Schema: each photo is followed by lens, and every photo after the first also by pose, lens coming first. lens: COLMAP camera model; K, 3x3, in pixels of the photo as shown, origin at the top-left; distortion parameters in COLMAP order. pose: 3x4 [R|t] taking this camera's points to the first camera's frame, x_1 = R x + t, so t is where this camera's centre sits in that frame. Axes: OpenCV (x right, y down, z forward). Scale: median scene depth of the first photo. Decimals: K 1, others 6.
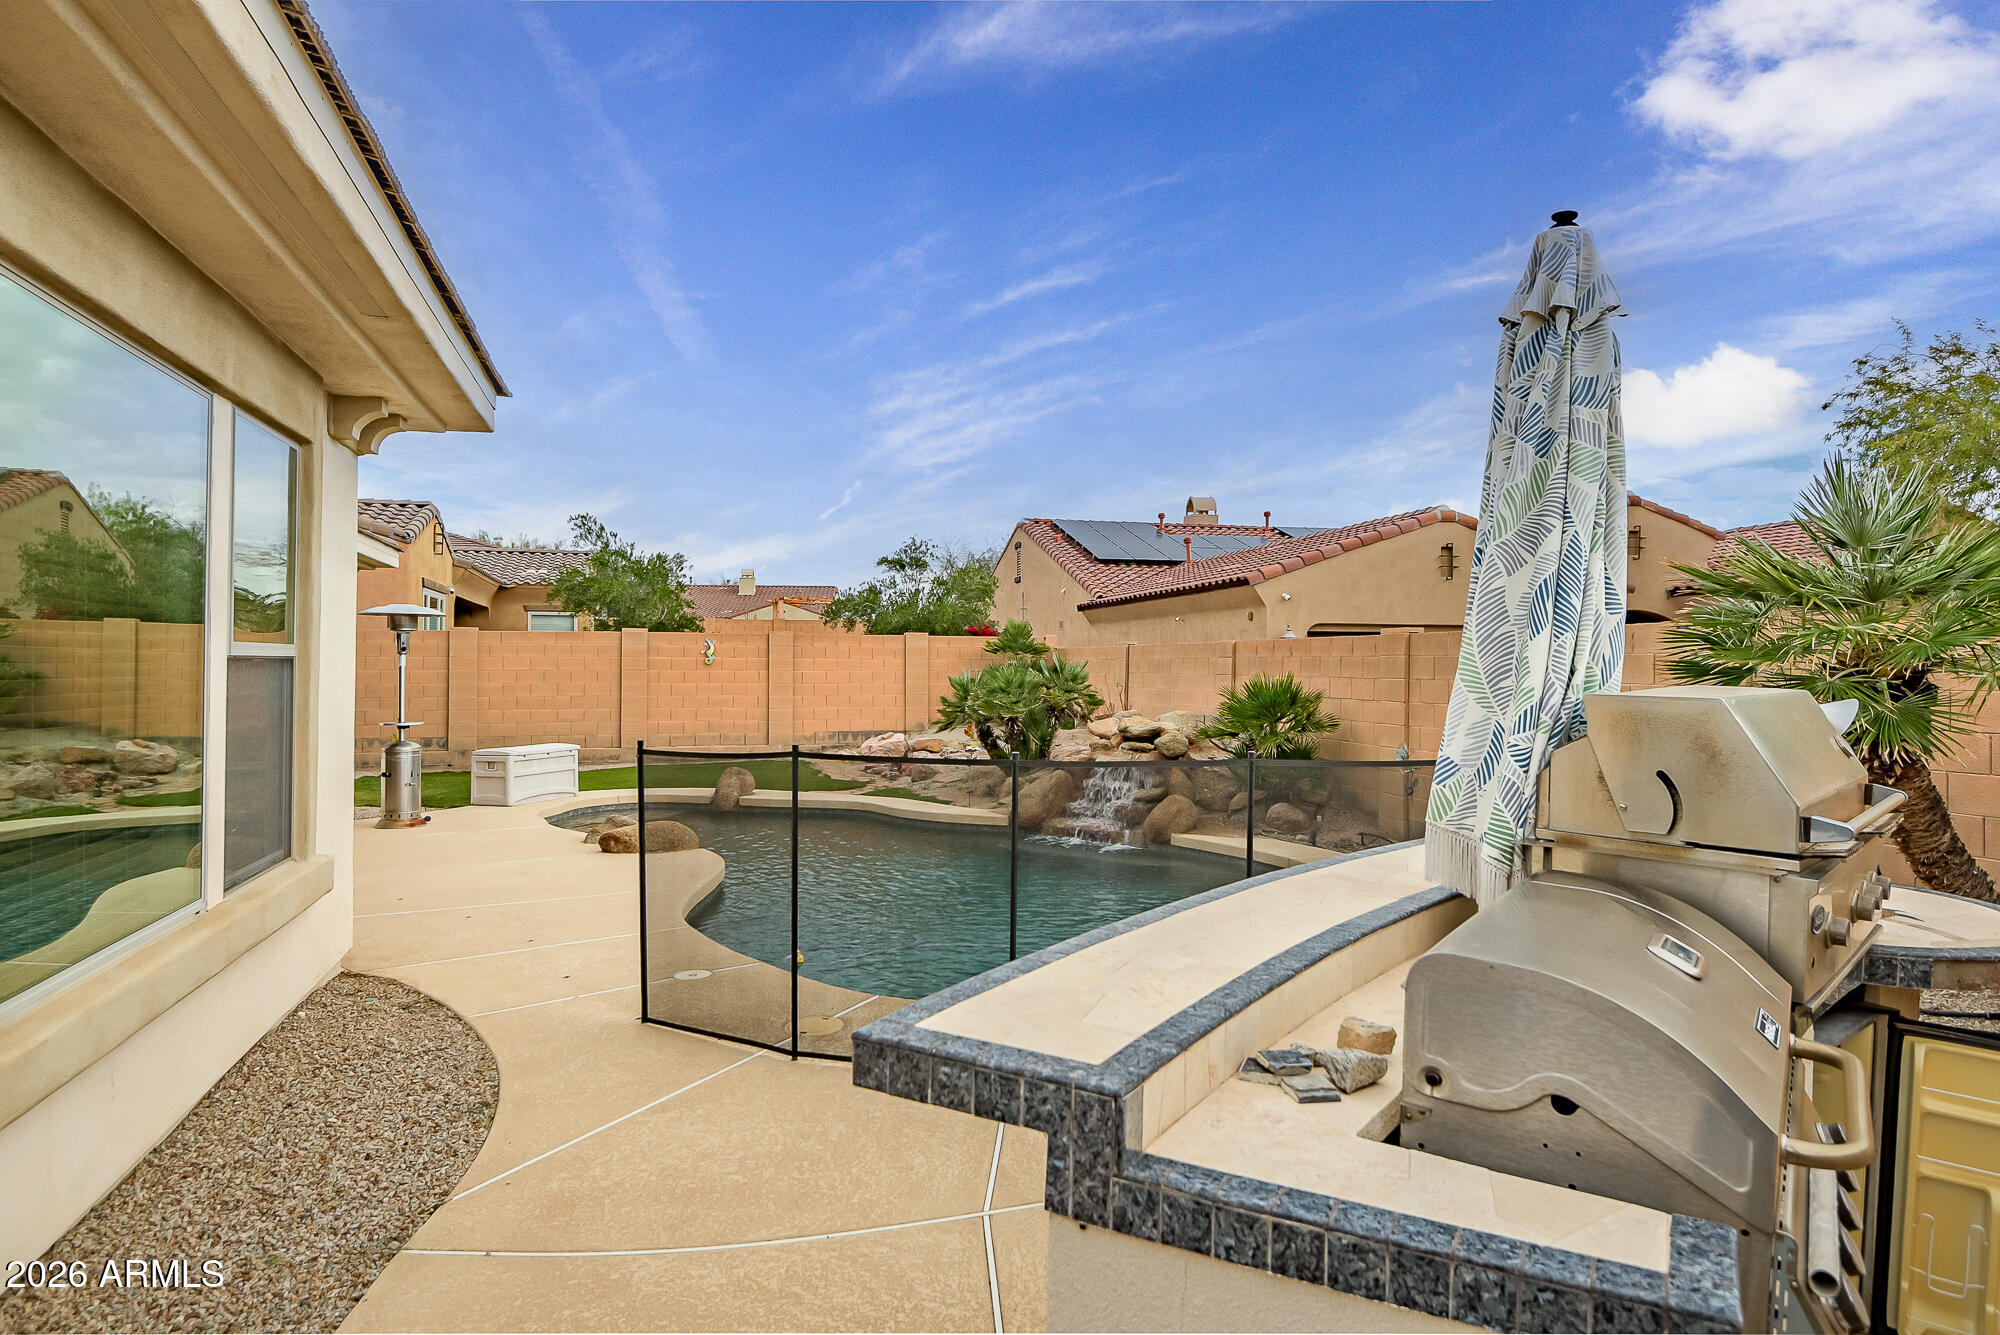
lens RADIAL K [[1184.9, 0, 1009.8], [0, 1184.9, 664.8], [0, 0, 1]] dist [0.020349, -0.000394]
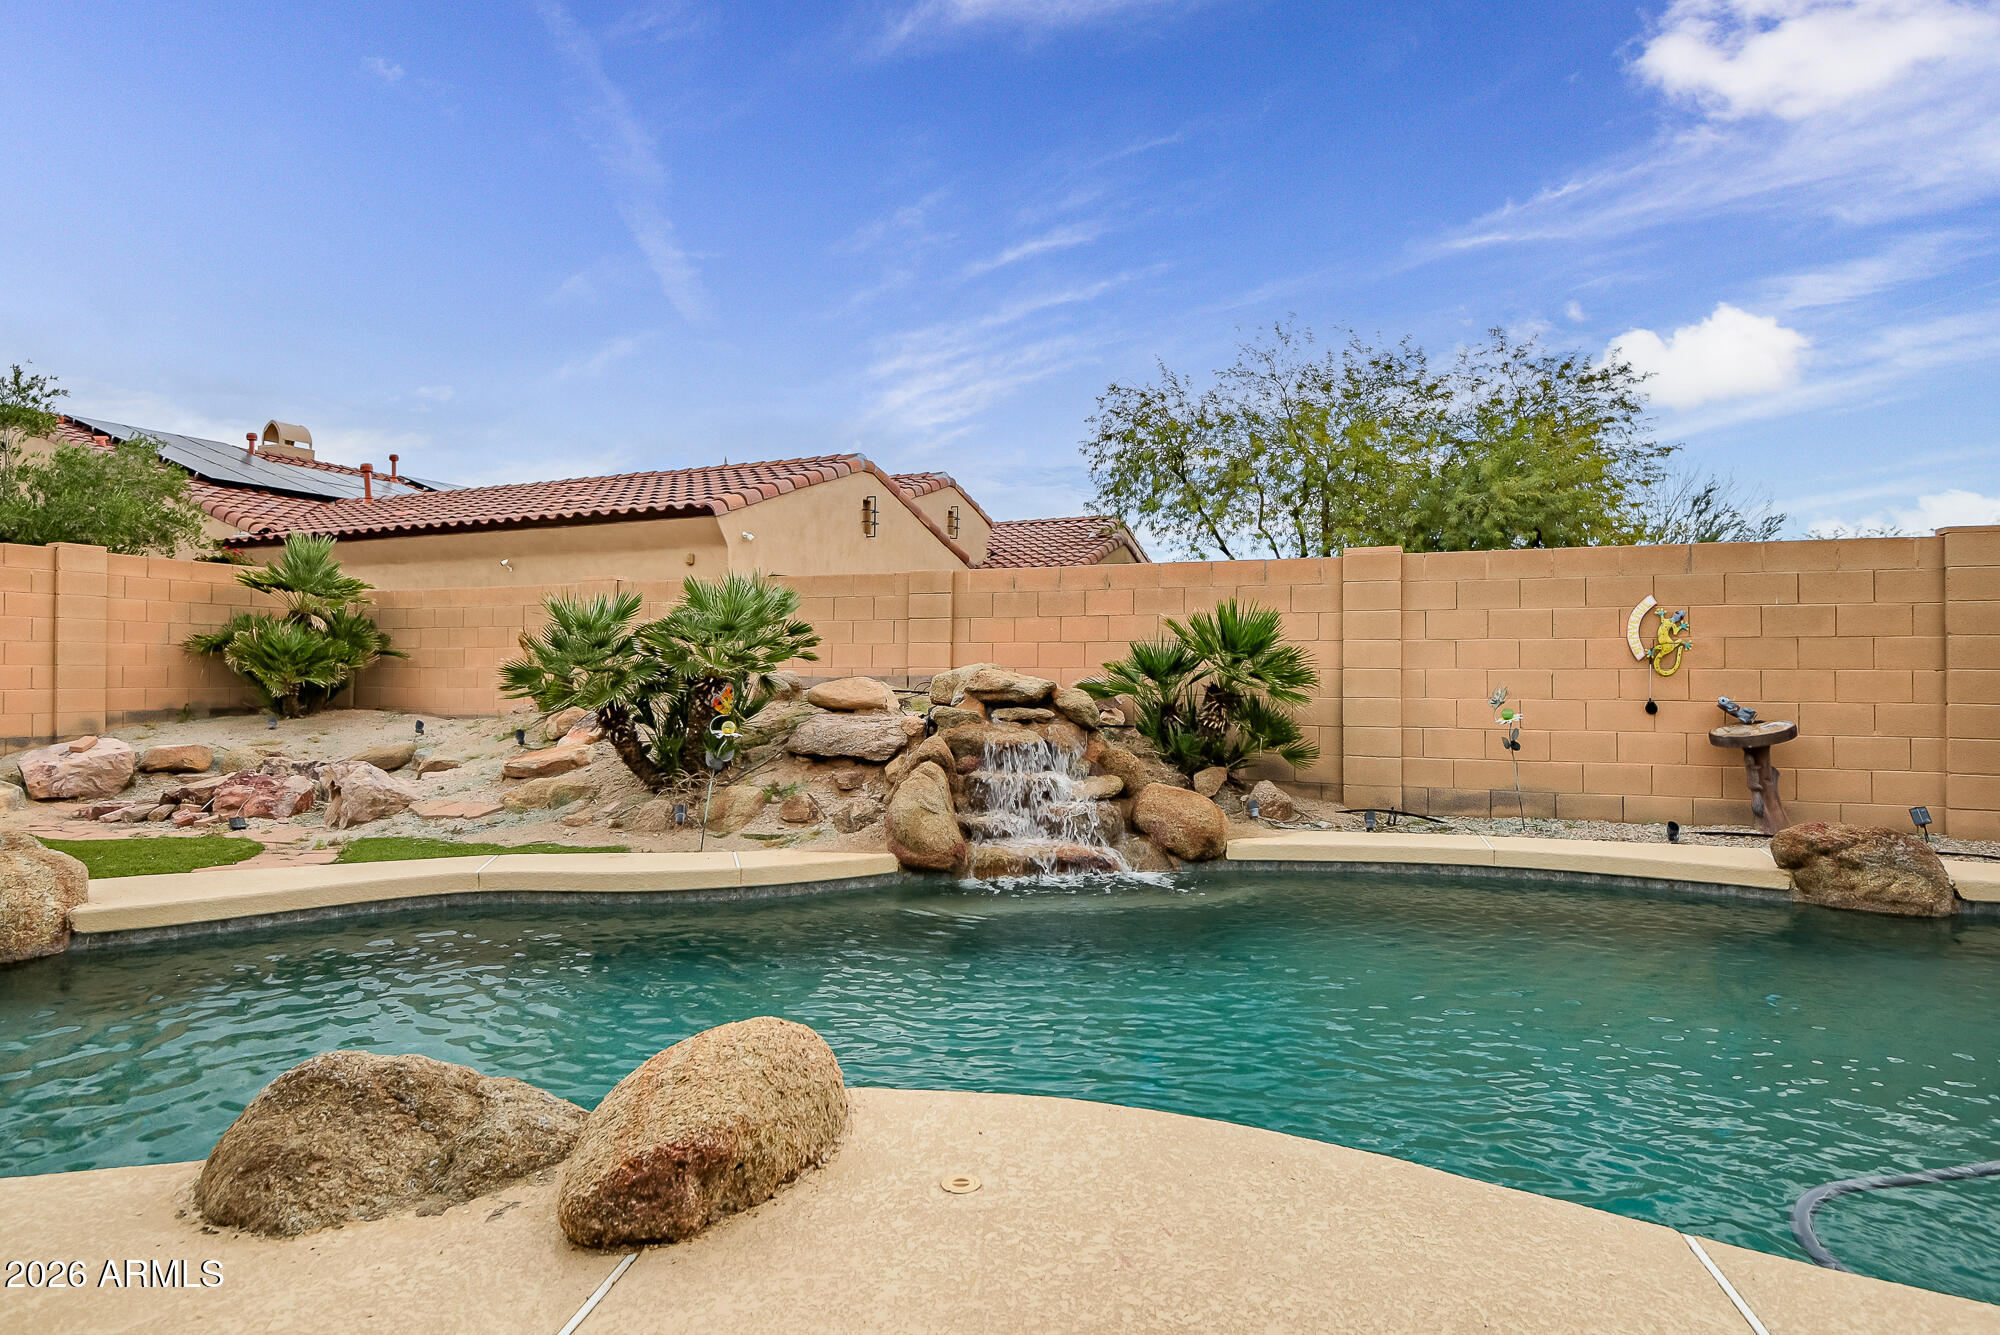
lens RADIAL K [[1099.3, 0, 1008.7], [0, 1099.3, 657.3], [0, 0, 1]] dist [0.024597, -0.035848]
pose [[0.604037, 0.010327, 0.796890, -0.223560], [-0.000900, 0.999924, -0.012276, 0.028361], [-0.796956, 0.006698, 0.604000, 0.409539]]
